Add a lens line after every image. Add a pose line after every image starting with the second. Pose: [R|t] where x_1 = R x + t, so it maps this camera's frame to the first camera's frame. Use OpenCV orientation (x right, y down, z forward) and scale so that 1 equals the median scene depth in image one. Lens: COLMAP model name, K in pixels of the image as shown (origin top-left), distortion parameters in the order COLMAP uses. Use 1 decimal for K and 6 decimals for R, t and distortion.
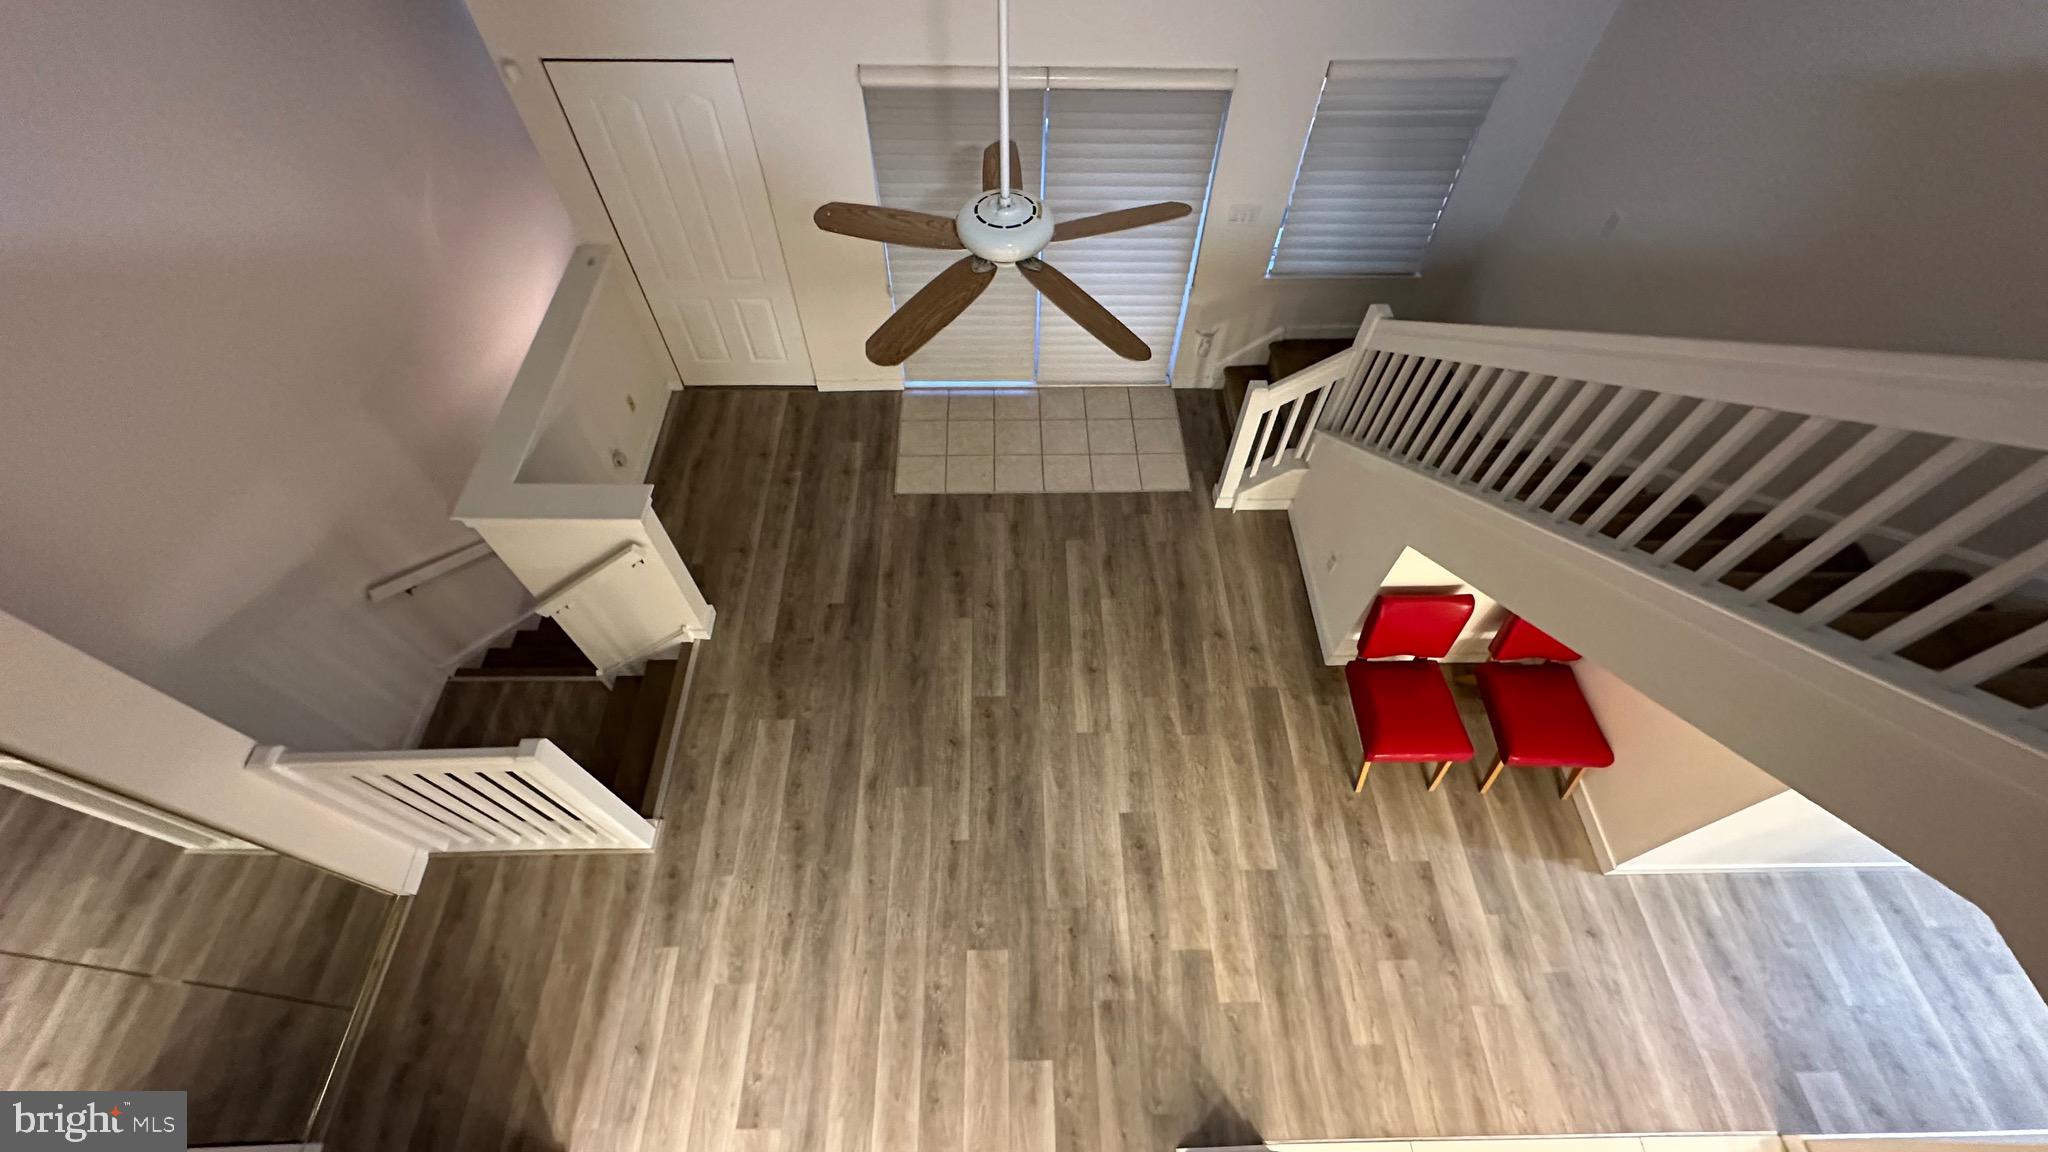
lens RADIAL K [[816.8, 0, 1023.2], [0, 816.8, 574.5], [0, 0, 1]] dist [0.000102, 0.000336]
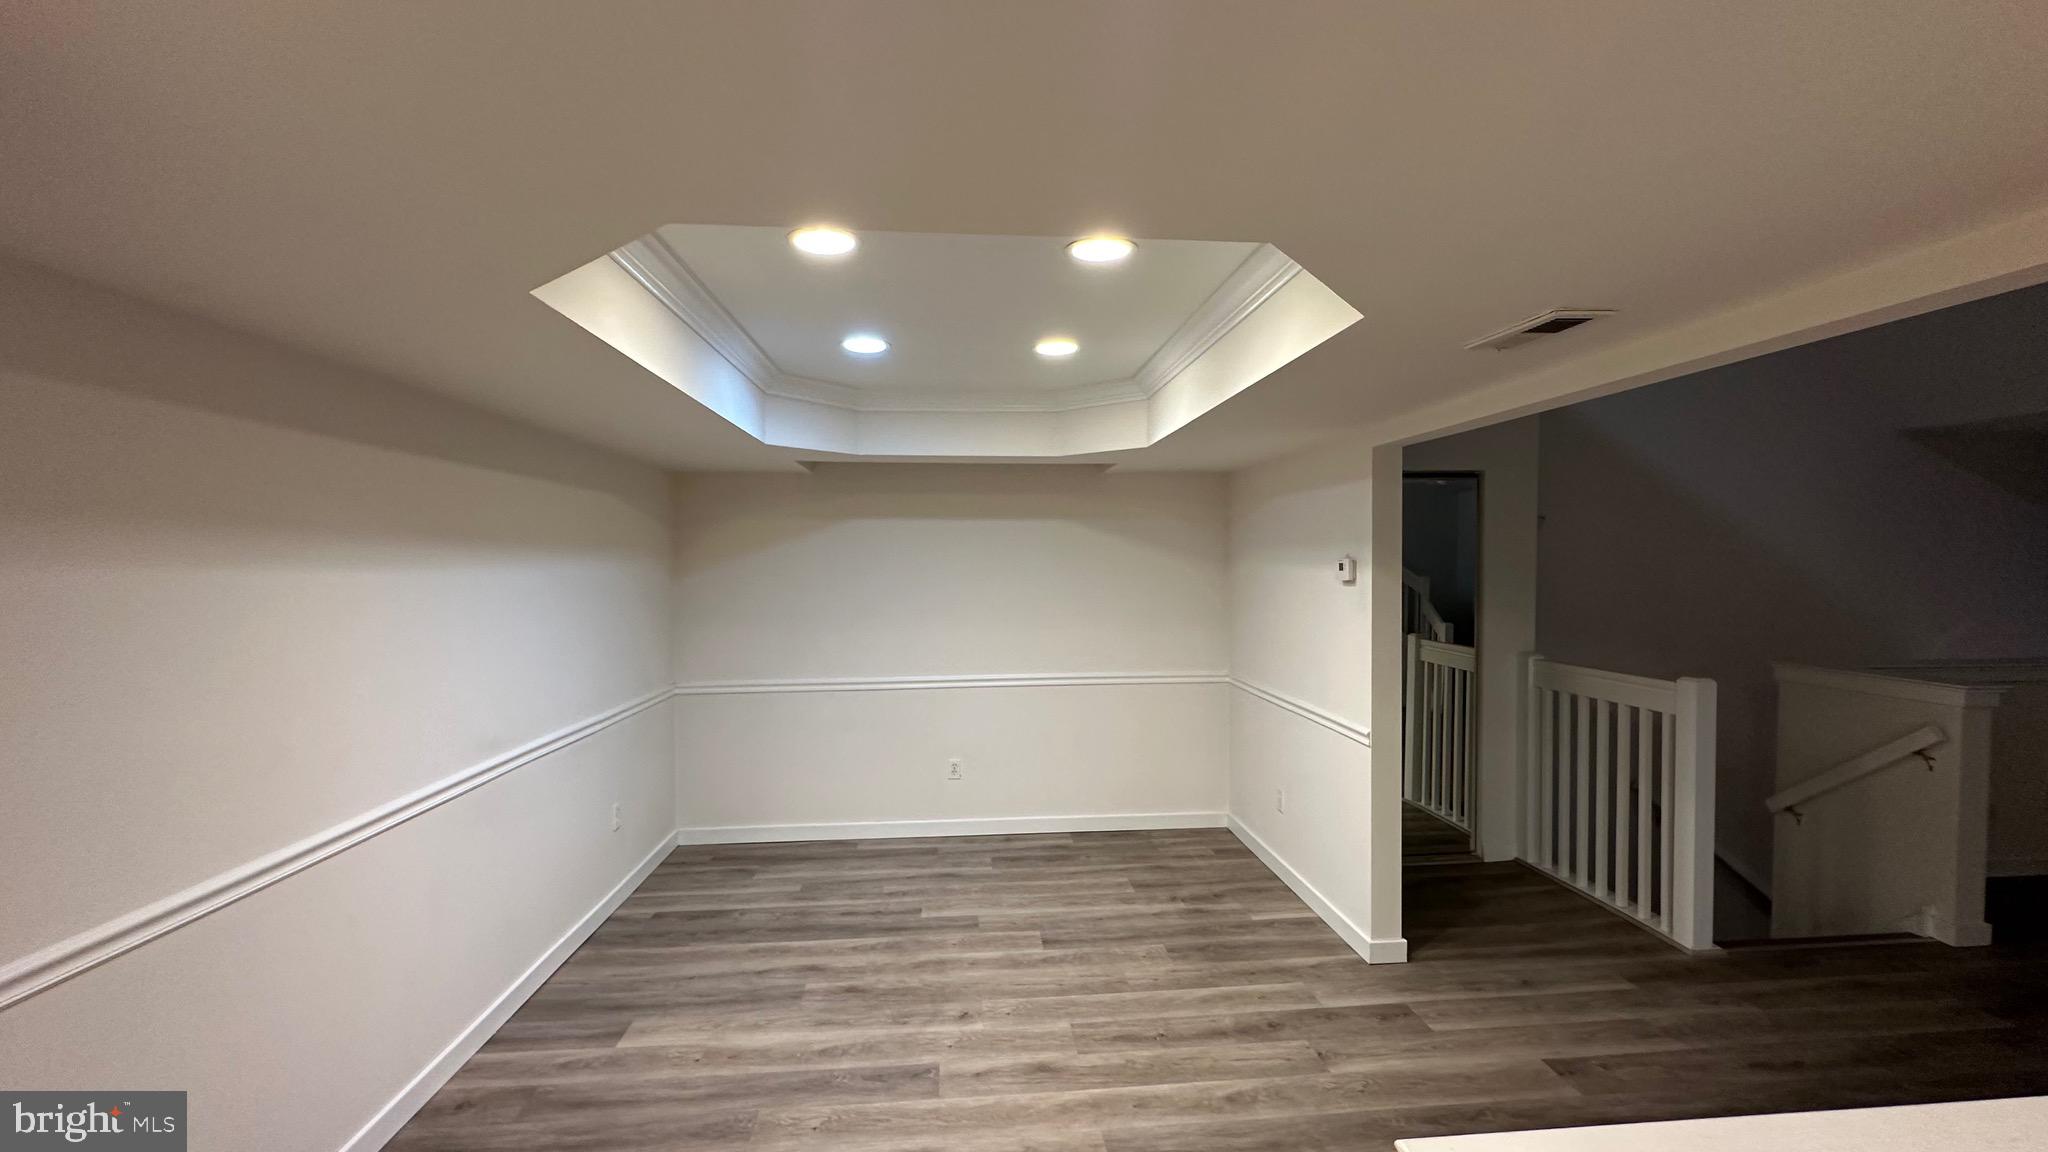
lens RADIAL K [[816.8, 0, 1031.1], [0, 816.8, 574.1], [0, 0, 1]] dist [0.000102, 0.000336]
pose [[0.078589, 0.004382, -0.996897, 0.378959], [-0.828084, 0.557072, -0.062832, 0.806122], [0.555069, 0.830452, 0.047408, 0.256711]]
